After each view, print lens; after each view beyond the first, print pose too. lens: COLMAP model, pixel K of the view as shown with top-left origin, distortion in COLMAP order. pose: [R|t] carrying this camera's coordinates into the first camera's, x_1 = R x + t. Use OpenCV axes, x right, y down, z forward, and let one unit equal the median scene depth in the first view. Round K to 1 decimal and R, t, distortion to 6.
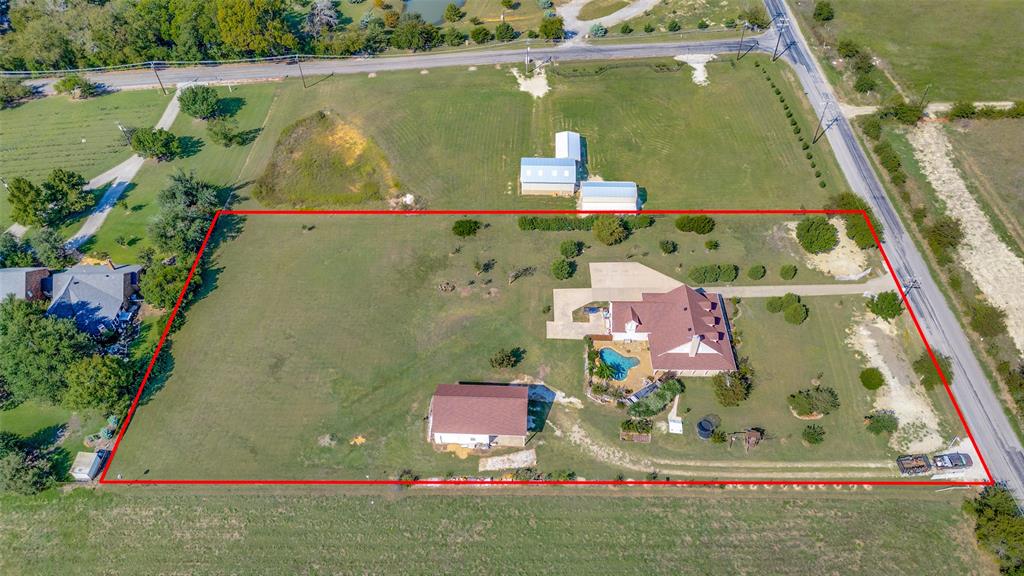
lens RADIAL K [[712.6, 0, 512.0], [0, 712.6, 288.0], [0, 0, 1]] dist [0.084495, -0.094363]
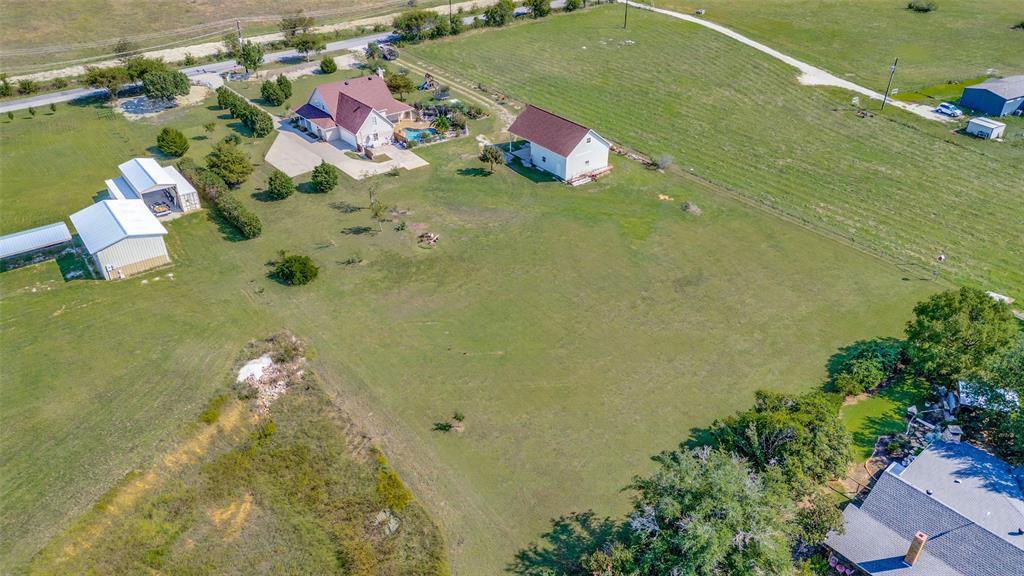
lens RADIAL K [[712.6, 0, 512.0], [0, 712.6, 288.0], [0, 0, 1]] dist [0.084495, -0.094363]
pose [[-0.639121, -0.398891, 0.657579, -0.638354], [0.574735, 0.320450, 0.752988, -0.472269], [-0.511082, 0.859184, 0.024450, 1.030232]]
